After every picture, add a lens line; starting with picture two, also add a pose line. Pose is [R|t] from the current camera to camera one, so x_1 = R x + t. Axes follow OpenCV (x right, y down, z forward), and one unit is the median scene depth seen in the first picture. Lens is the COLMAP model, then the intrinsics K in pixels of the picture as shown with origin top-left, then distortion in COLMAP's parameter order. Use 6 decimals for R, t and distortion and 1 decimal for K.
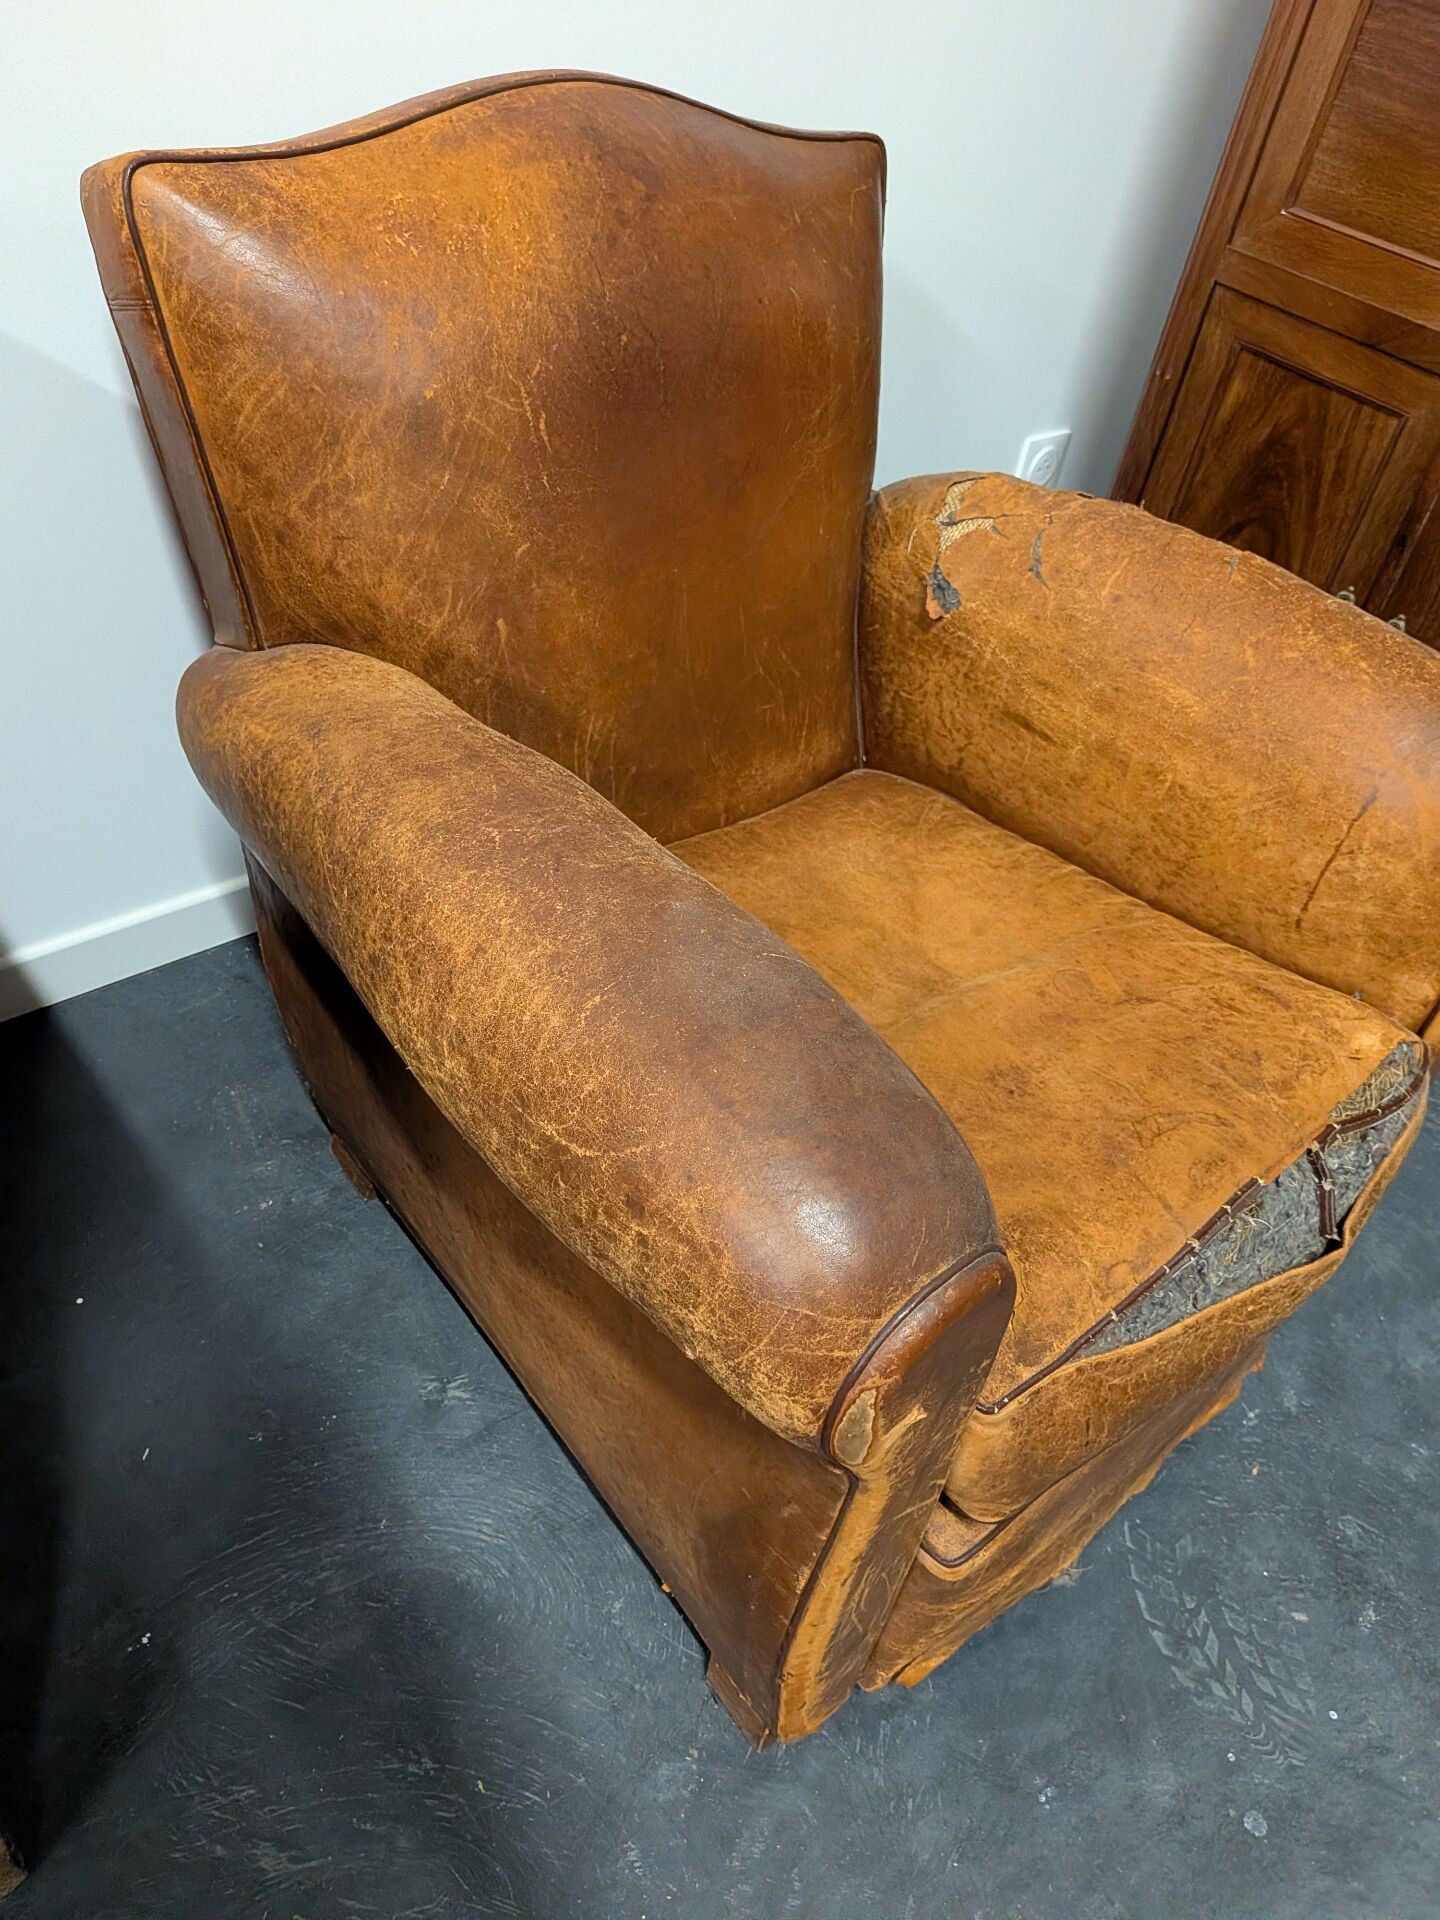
lens RADIAL K [[1390.8, 0, 719.5], [0, 1390.8, 925.5], [0, 0, 1]] dist [-0.010234, 0.000280]
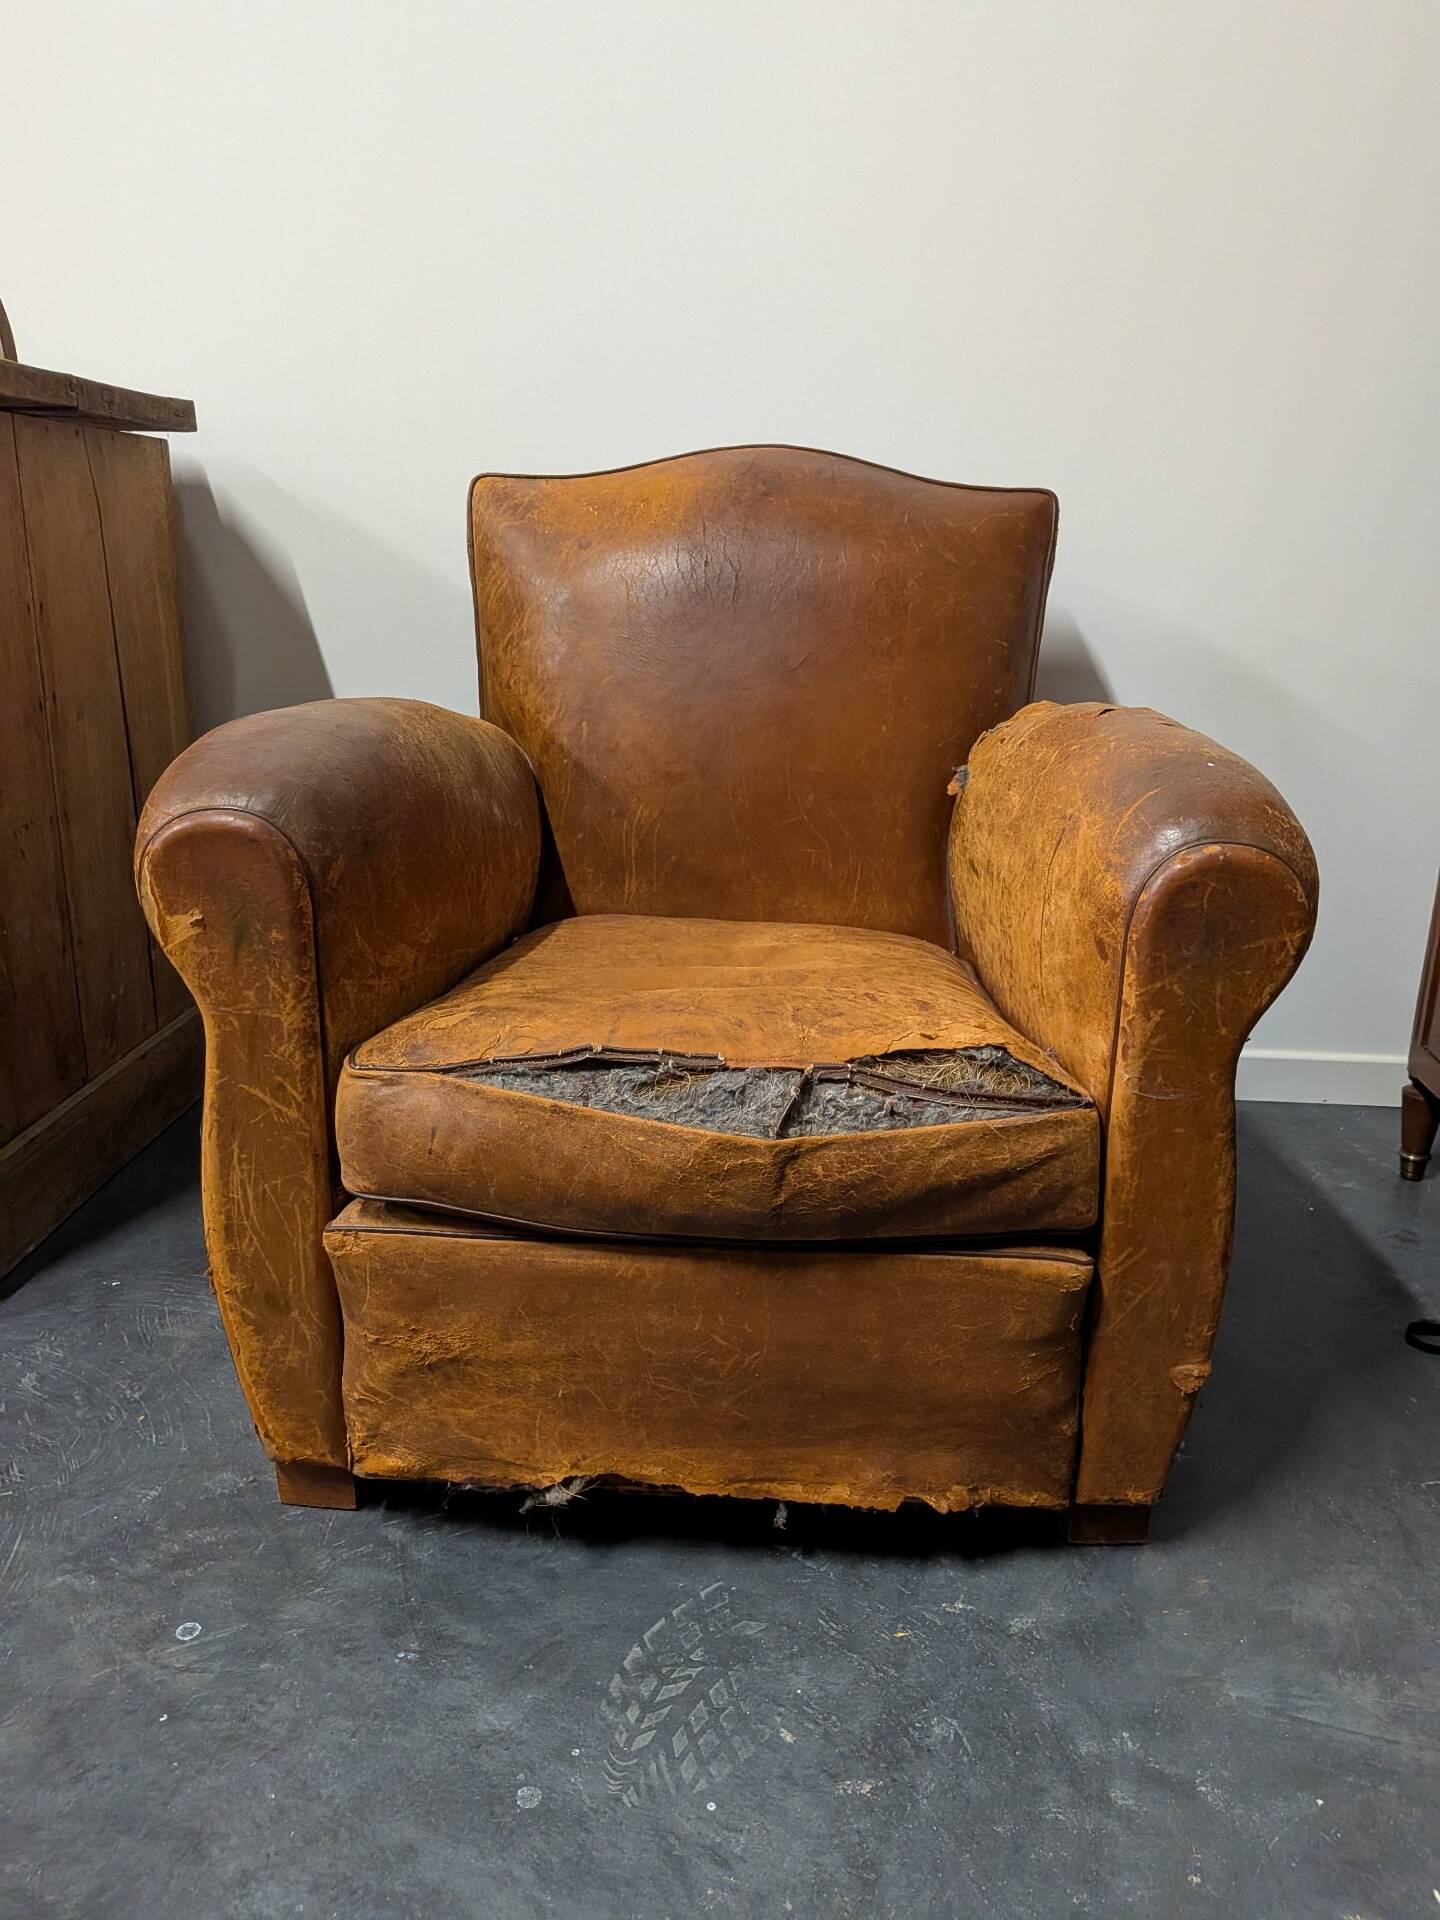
lens RADIAL K [[1368.0, 0, 757.1], [0, 1368.0, 956.6], [0, 0, 1]] dist [0.071172, -0.119292]
pose [[0.726695, 0.082371, -0.682004, 0.978717], [-0.387741, 0.868707, -0.308230, 0.374772], [0.567072, 0.488430, 0.663224, 0.227104]]
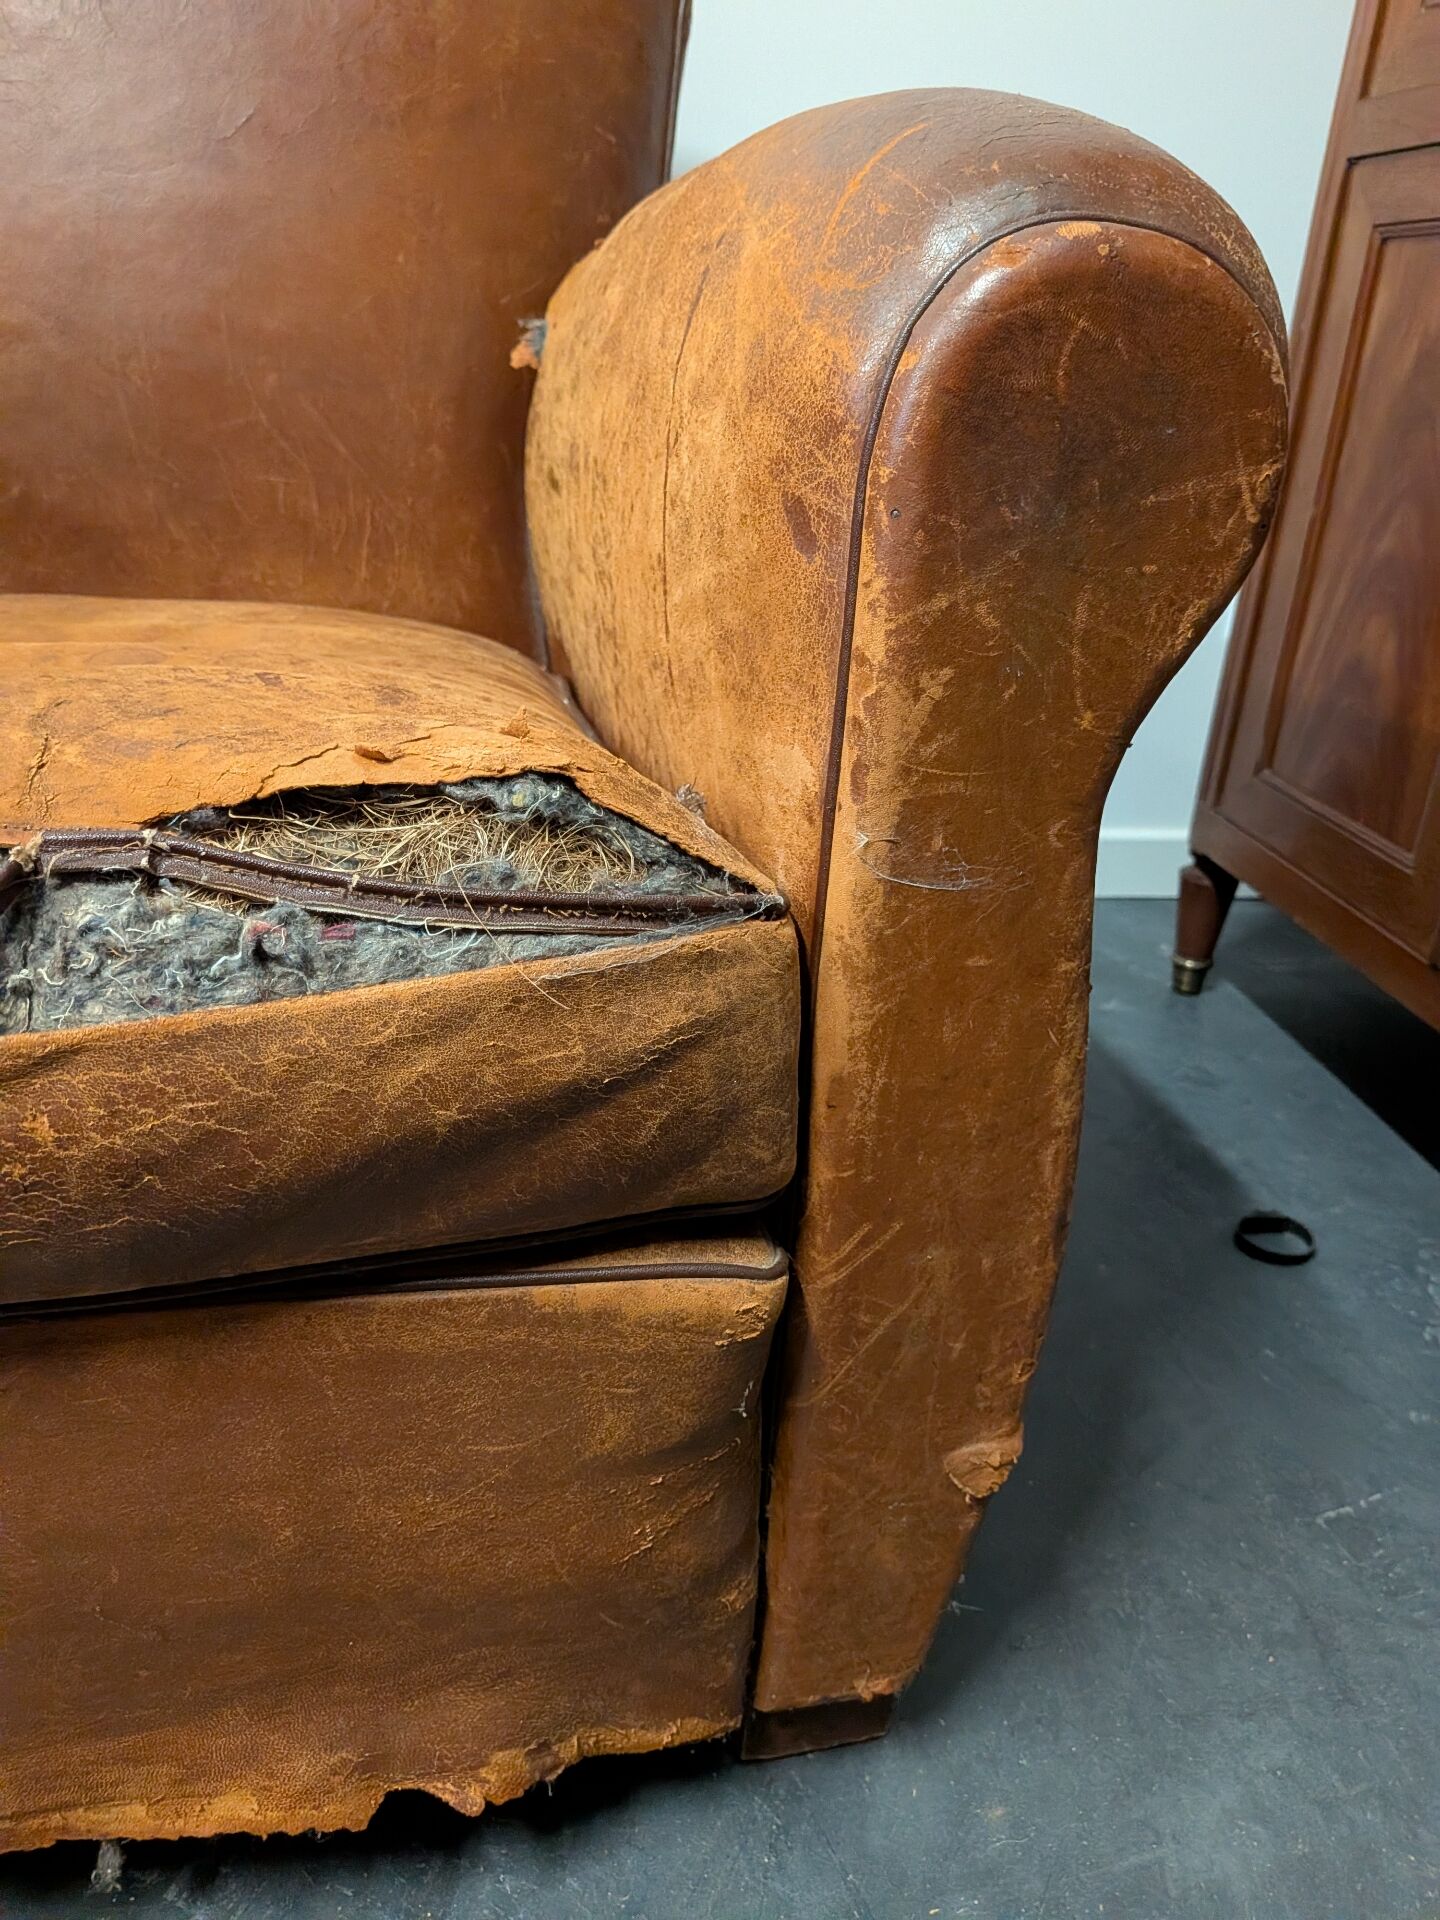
lens RADIAL K [[1392.4, 0, 714.7], [0, 1392.4, 921.5], [0, 0, 1]] dist [0.047730, -0.091345]
pose [[0.853462, 0.122381, -0.506583, 0.701161], [-0.298150, 0.911910, -0.282005, 0.206920], [0.427446, 0.391718, 0.814768, 0.693204]]
